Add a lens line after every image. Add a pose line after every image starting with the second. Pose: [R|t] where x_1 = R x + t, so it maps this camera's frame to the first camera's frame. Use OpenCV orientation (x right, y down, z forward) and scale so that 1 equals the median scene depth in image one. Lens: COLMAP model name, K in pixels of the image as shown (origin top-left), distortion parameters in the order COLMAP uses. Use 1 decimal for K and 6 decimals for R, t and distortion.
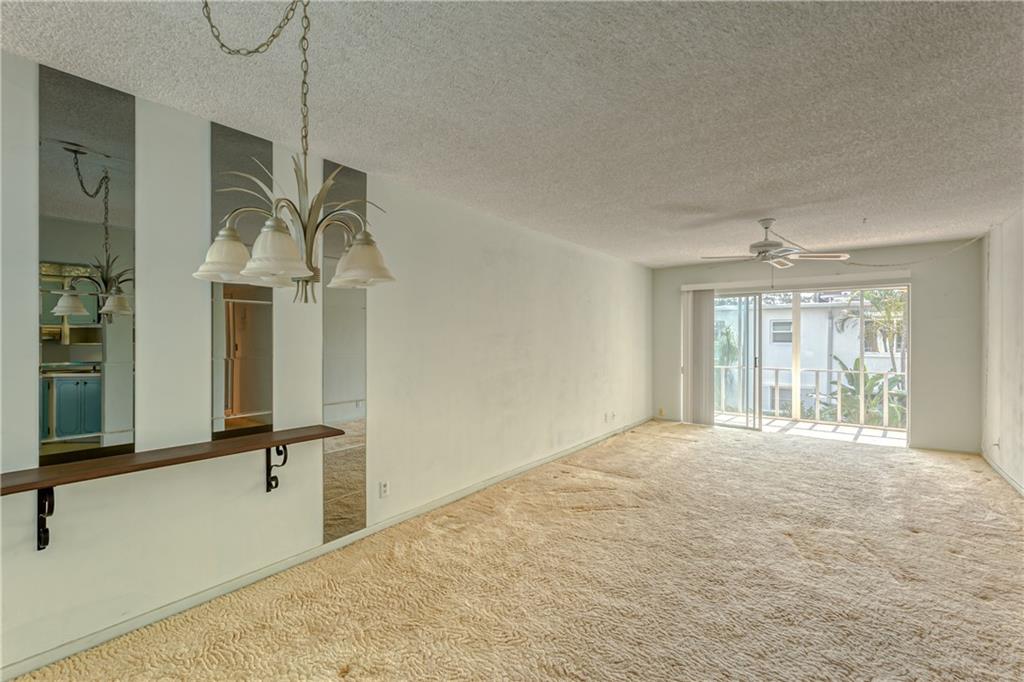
lens RADIAL K [[447.7, 0, 508.6], [0, 447.7, 338.0], [0, 0, 1]] dist [-0.001167, -0.000568]
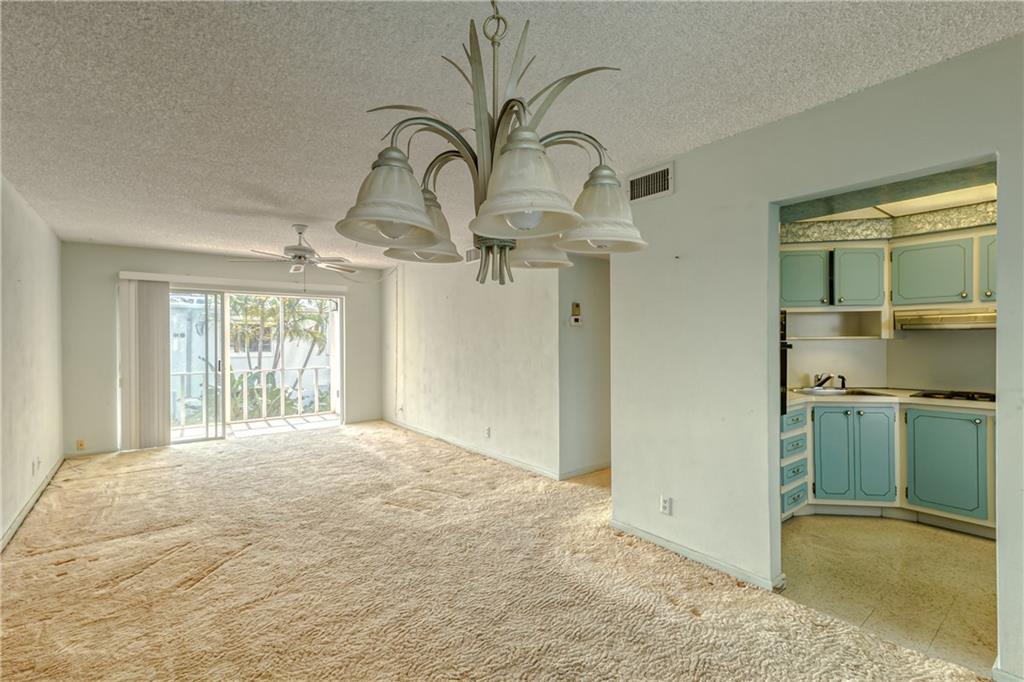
lens RADIAL K [[463.6, 0, 508.6], [0, 463.6, 339.4], [0, 0, 1]] dist [0.004556, -0.000628]
pose [[0.245801, -0.005563, 0.969304, -0.346197], [0.007843, 0.999962, 0.003750, 0.000024], [-0.969289, 0.006680, 0.245835, 0.265308]]
